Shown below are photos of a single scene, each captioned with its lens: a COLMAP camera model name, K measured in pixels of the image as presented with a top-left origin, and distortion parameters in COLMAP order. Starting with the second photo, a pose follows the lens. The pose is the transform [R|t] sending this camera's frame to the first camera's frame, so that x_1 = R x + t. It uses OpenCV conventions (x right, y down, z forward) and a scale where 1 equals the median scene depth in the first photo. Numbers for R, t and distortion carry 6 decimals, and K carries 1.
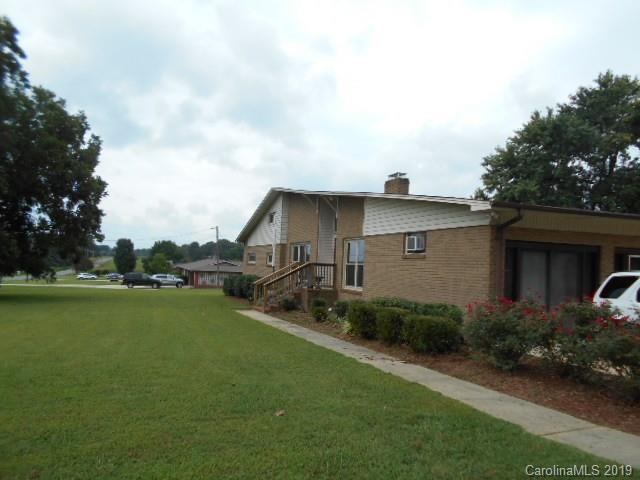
lens RADIAL K [[509.5, 0, 320.9], [0, 509.5, 238.8], [0, 0, 1]] dist [-0.002669, 0.006260]
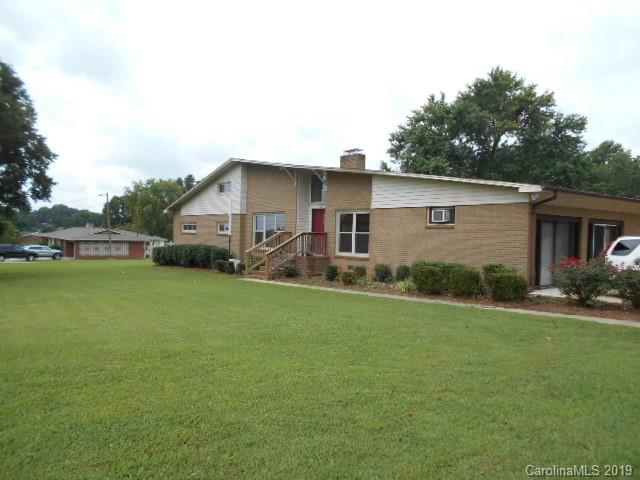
lens RADIAL K [[509.5, 0, 320.9], [0, 509.5, 238.8], [0, 0, 1]] dist [-0.002669, 0.006260]
pose [[0.949287, -0.021510, 0.313674, -0.231162], [-0.000363, 0.997582, 0.069505, -0.010093], [-0.314410, -0.066094, 0.946984, -0.030033]]
